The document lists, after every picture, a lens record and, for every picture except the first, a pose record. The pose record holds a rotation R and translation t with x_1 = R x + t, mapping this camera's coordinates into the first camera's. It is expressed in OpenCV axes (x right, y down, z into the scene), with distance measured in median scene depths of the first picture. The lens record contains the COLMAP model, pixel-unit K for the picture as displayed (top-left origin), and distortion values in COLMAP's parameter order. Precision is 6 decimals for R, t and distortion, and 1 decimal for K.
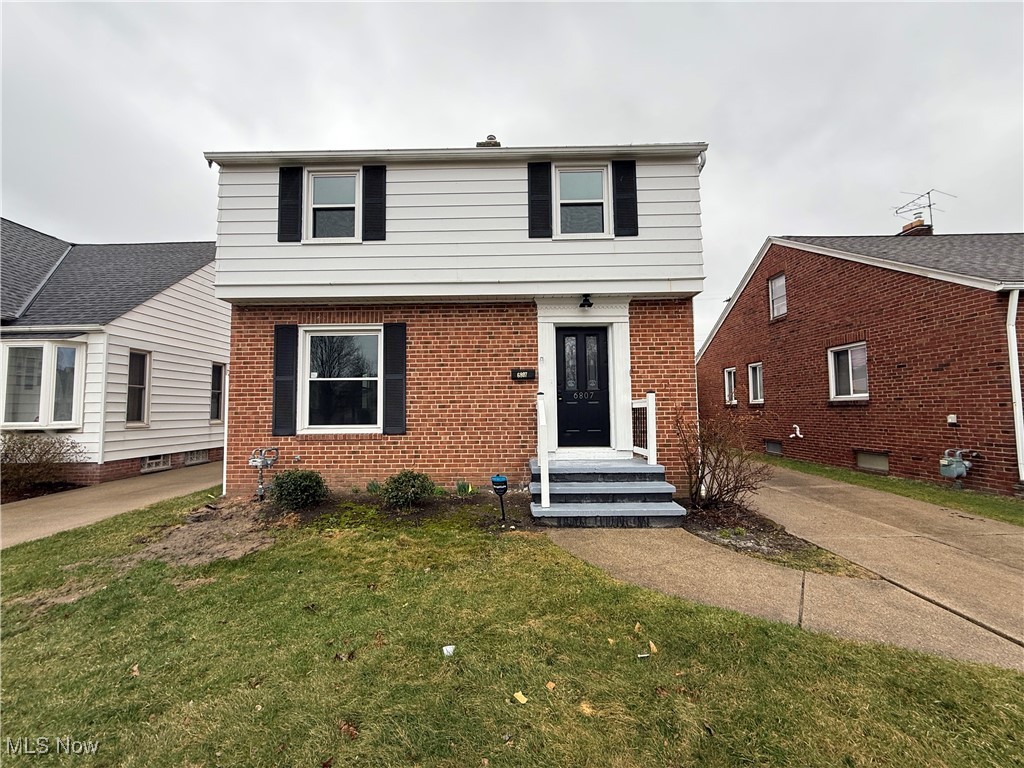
lens RADIAL K [[408.9, 0, 513.0], [0, 408.9, 384.8], [0, 0, 1]] dist [0.004432, -0.000168]
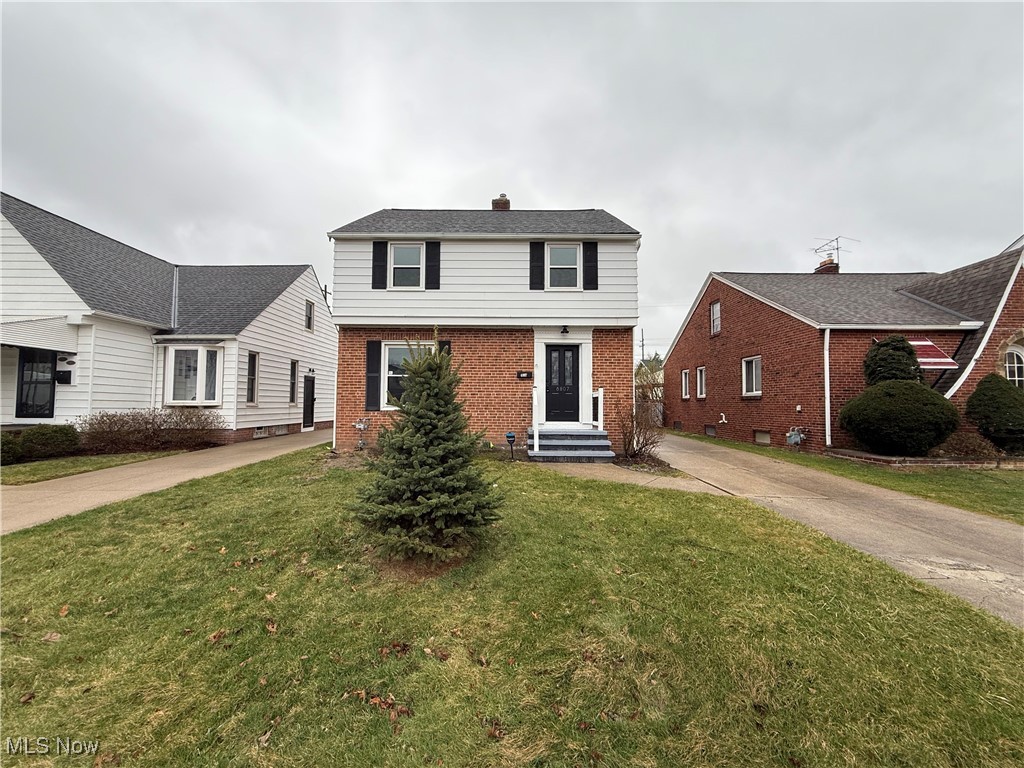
lens RADIAL K [[408.9, 0, 508.0], [0, 408.9, 386.2], [0, 0, 1]] dist [0.004432, -0.000168]
pose [[0.999817, 0.017378, -0.007949, -0.025561], [-0.017223, 0.999667, 0.019190, -0.010934], [0.008280, -0.019050, 0.999784, -0.574185]]
